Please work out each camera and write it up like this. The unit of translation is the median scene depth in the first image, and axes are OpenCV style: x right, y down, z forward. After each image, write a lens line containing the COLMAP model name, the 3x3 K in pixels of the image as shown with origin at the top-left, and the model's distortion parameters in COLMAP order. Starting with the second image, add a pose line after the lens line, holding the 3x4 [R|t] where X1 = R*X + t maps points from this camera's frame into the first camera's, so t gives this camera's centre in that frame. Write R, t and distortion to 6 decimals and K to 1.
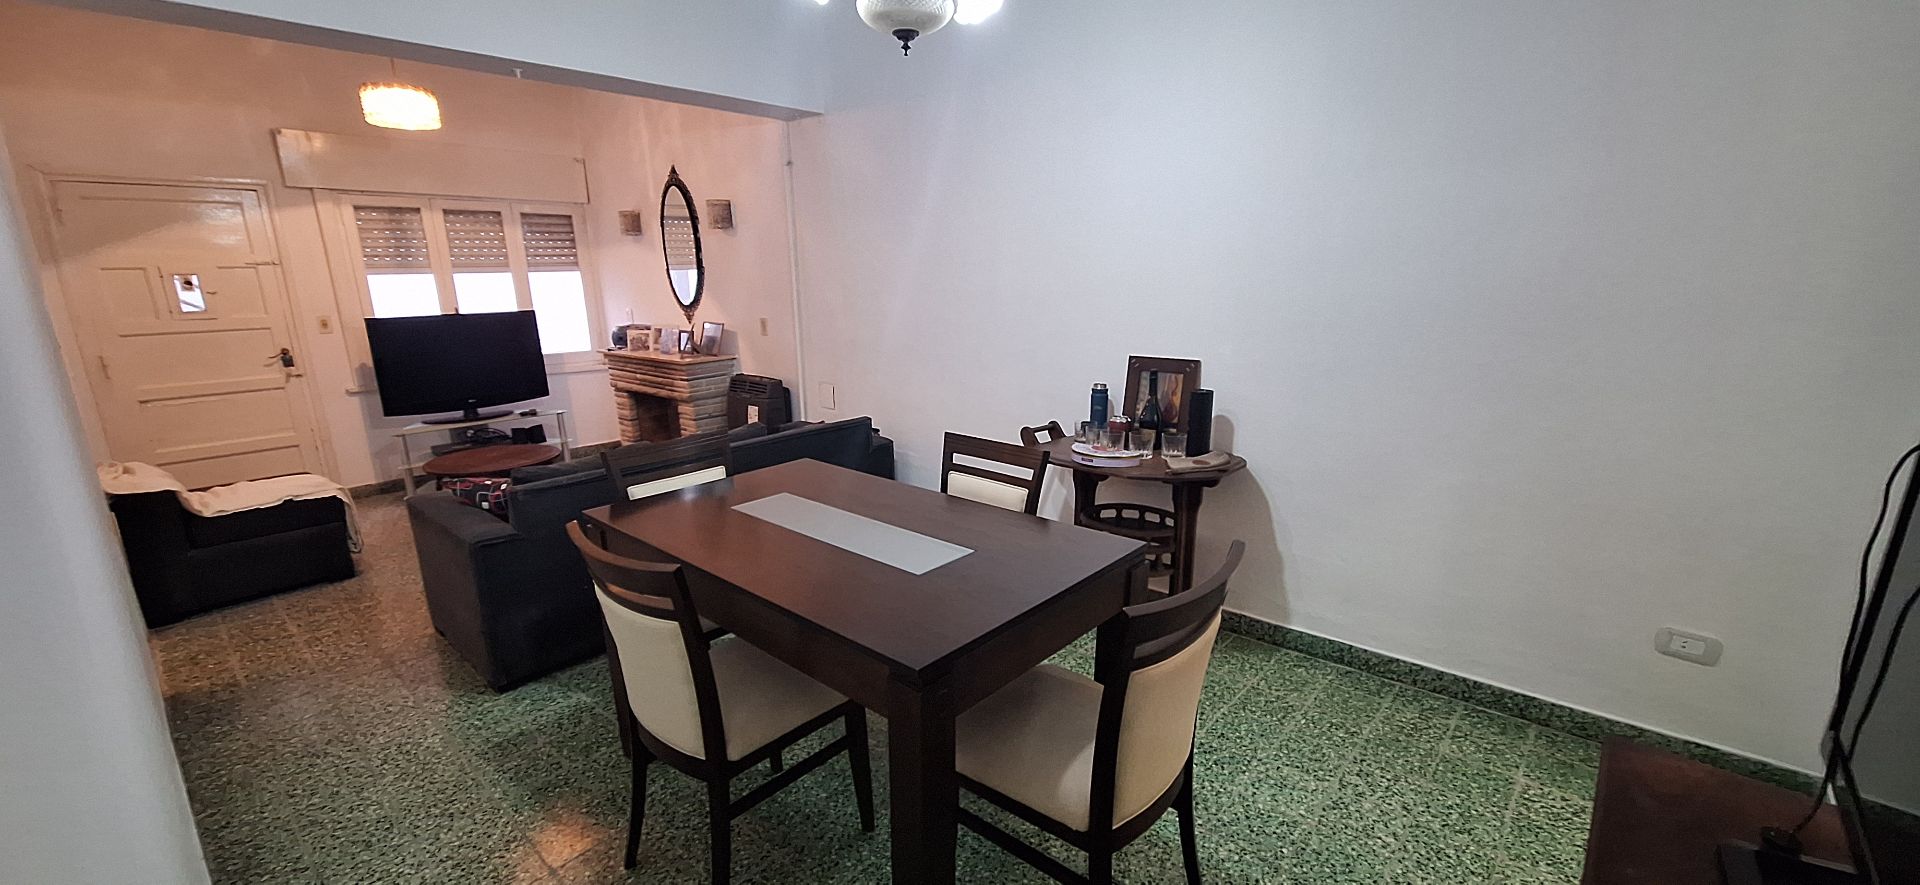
lens RADIAL K [[757.1, 0, 972.5], [0, 757.1, 457.1], [0, 0, 1]] dist [0.001417, 0.000267]
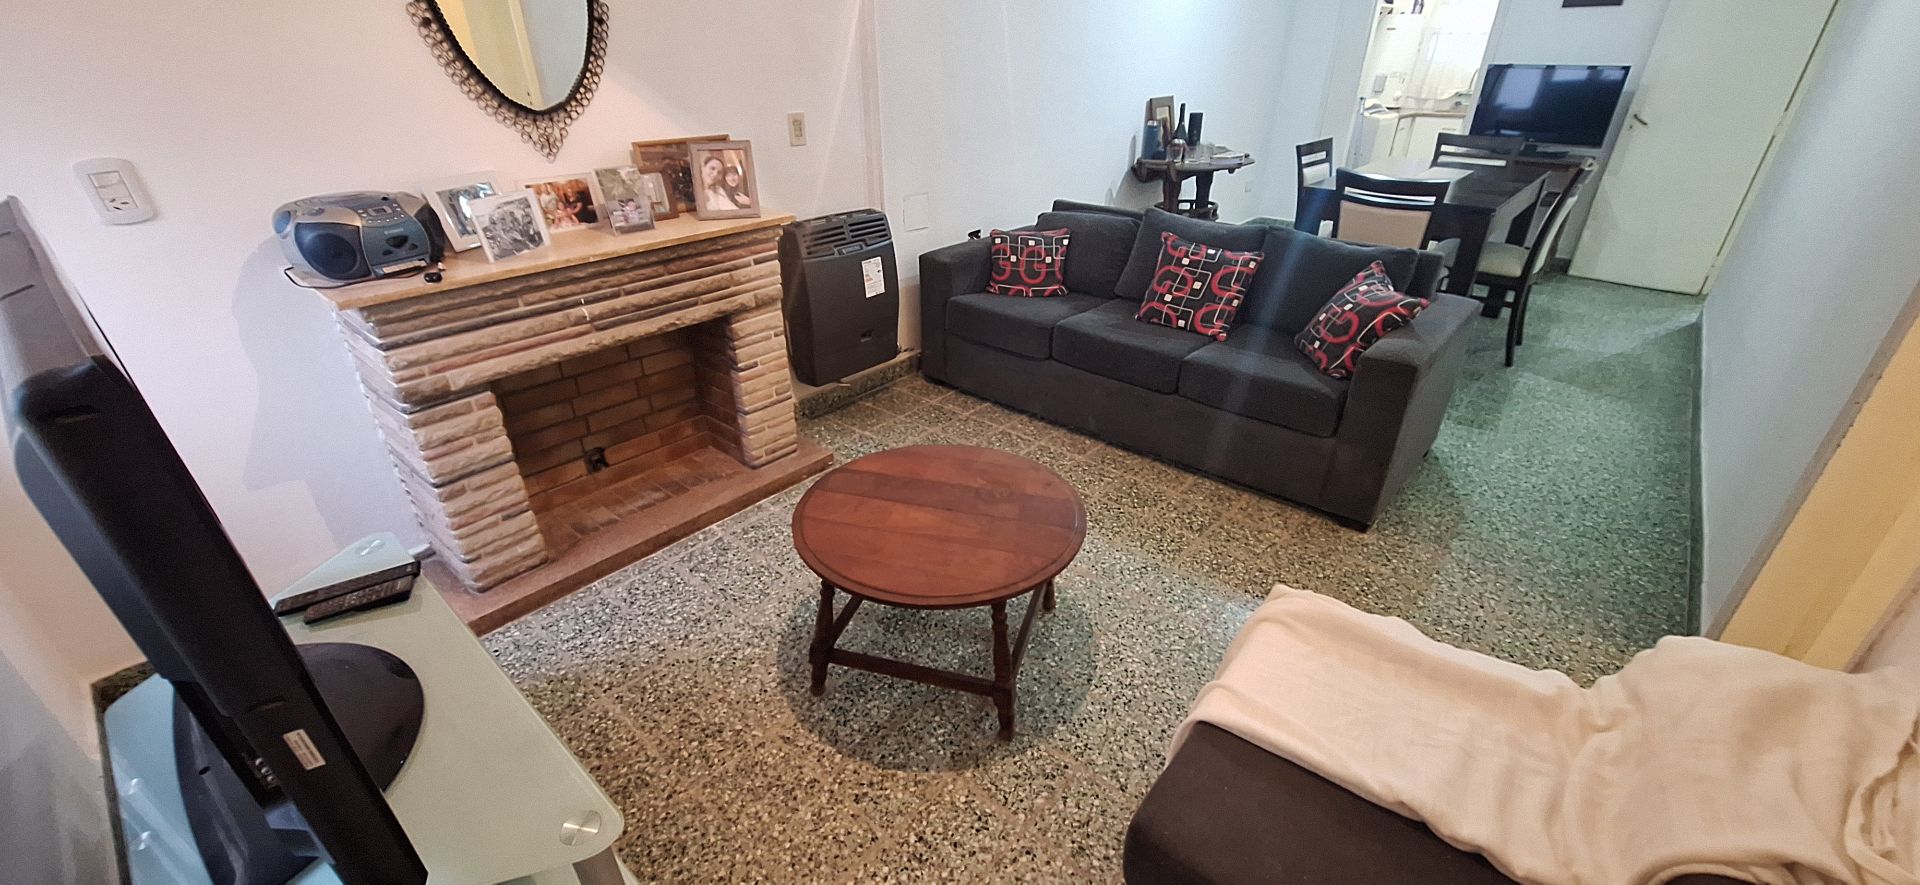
lens RADIAL K [[757.1, 0, 972.5], [0, 757.1, 457.1], [0, 0, 1]] dist [0.001417, 0.000267]
pose [[-0.003046, -0.471873, 0.881661, -0.846940], [0.242964, 0.854897, 0.458388, -0.179227], [-0.970031, 0.215608, 0.112044, 0.809434]]
